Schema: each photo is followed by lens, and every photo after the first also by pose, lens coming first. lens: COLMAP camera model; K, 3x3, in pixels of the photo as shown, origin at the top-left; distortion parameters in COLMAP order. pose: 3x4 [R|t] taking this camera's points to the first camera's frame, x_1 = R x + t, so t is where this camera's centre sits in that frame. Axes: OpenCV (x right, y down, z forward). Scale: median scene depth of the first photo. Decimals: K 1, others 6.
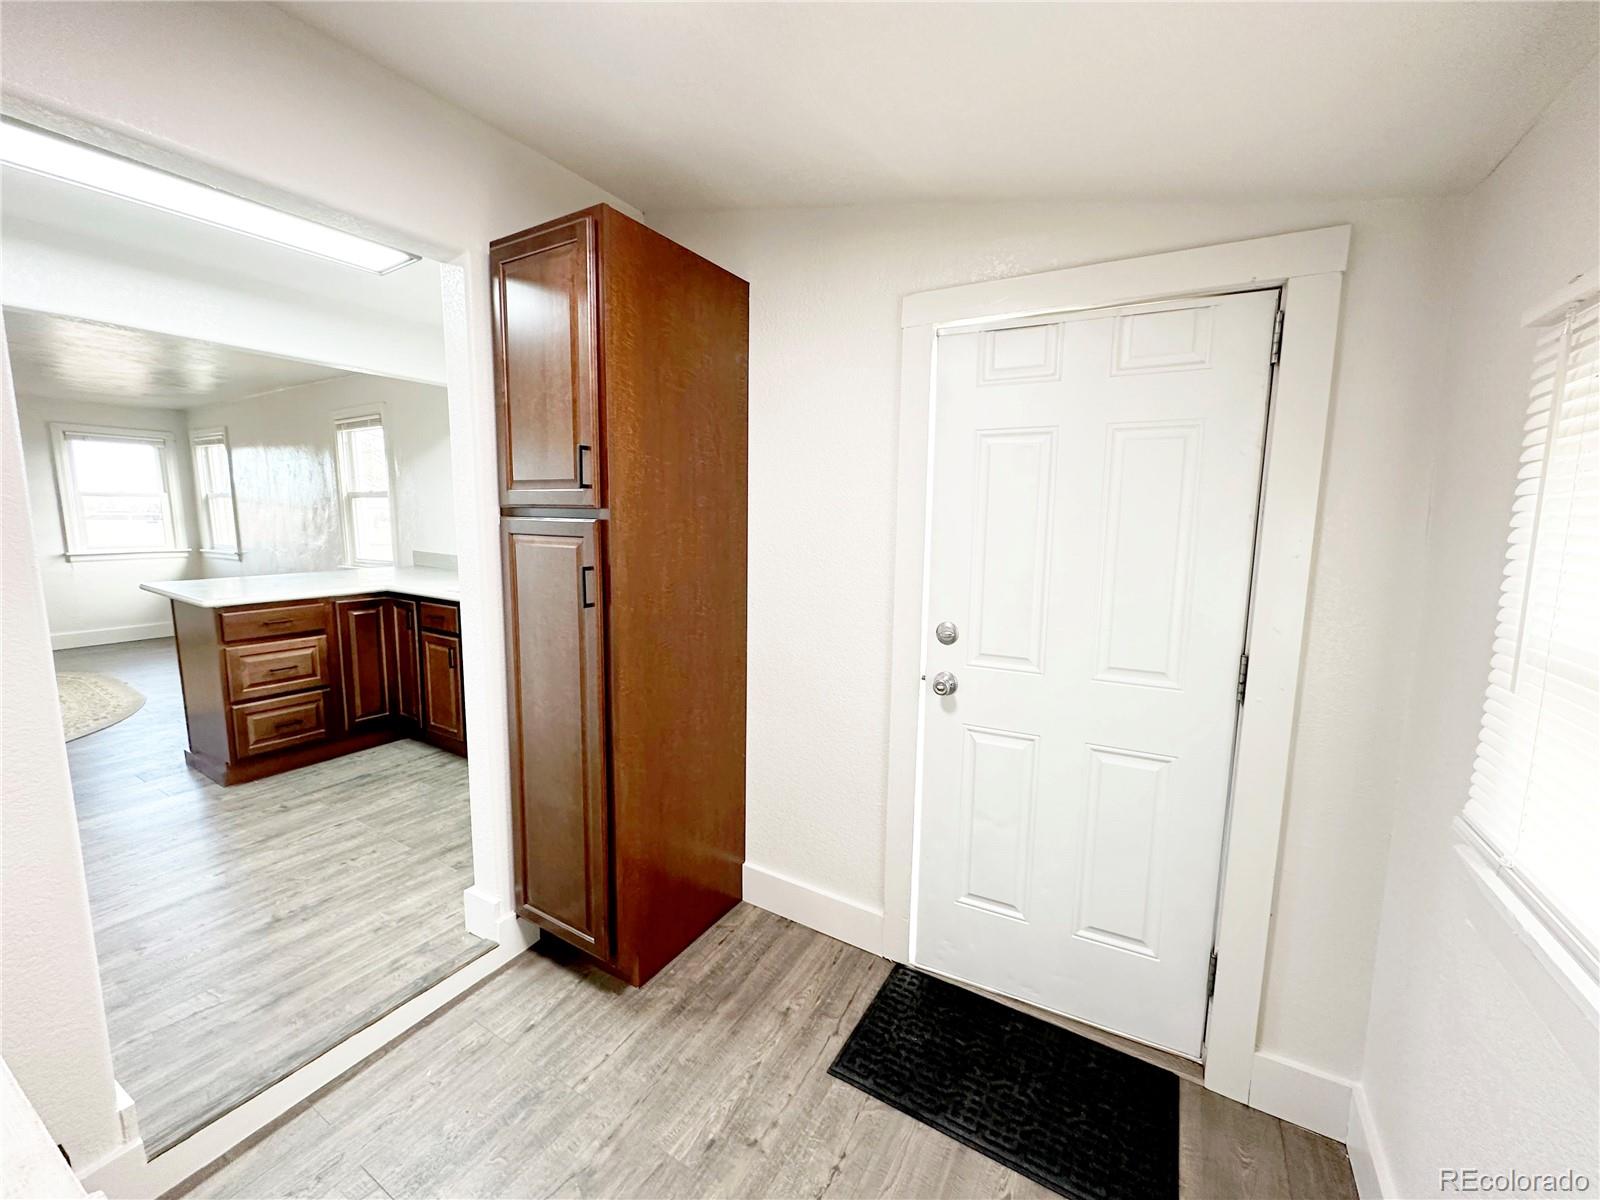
lens RADIAL K [[643.4, 0, 809.7], [0, 643.4, 615.1], [0, 0, 1]] dist [-0.002401, 0.000431]
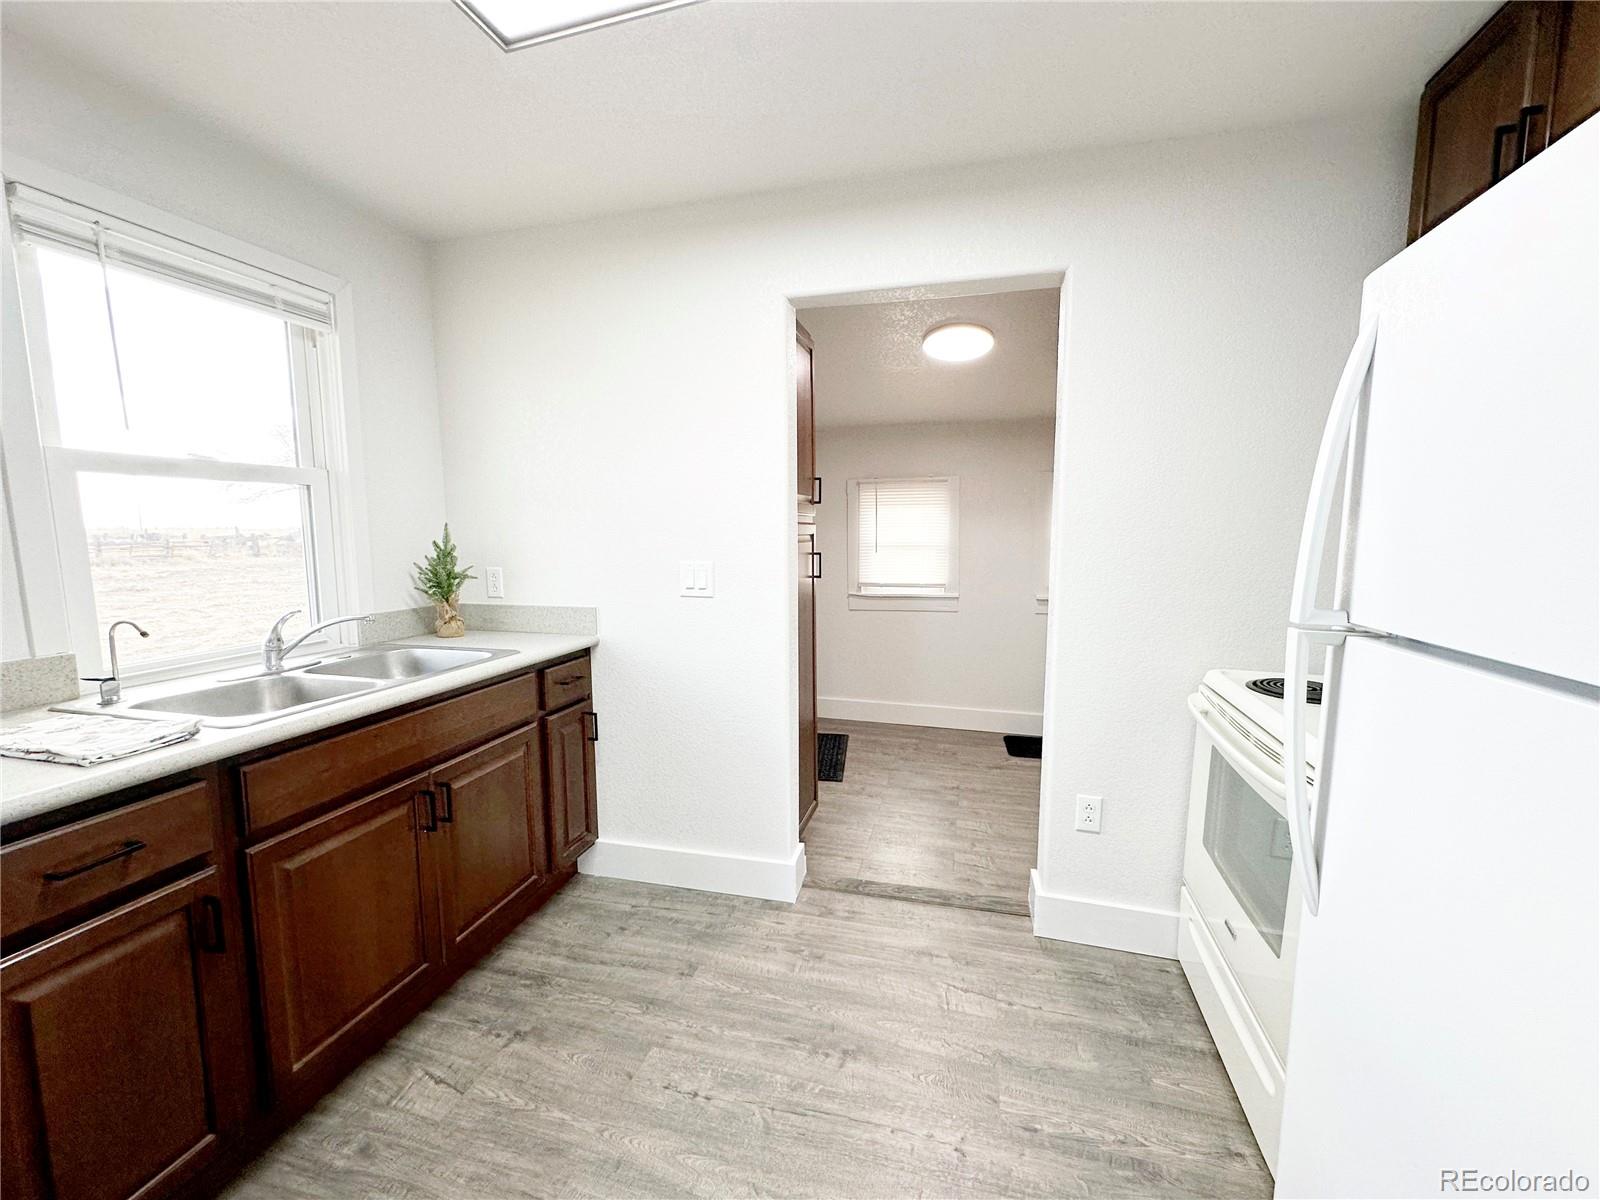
lens RADIAL K [[643.4, 0, 807.1], [0, 643.4, 596.6], [0, 0, 1]] dist [-0.002401, 0.000431]
pose [[-0.286911, -0.131557, 0.948881, -1.315103], [0.123350, 0.977206, 0.172781, -0.168565], [-0.949983, 0.166617, -0.264143, 1.037669]]
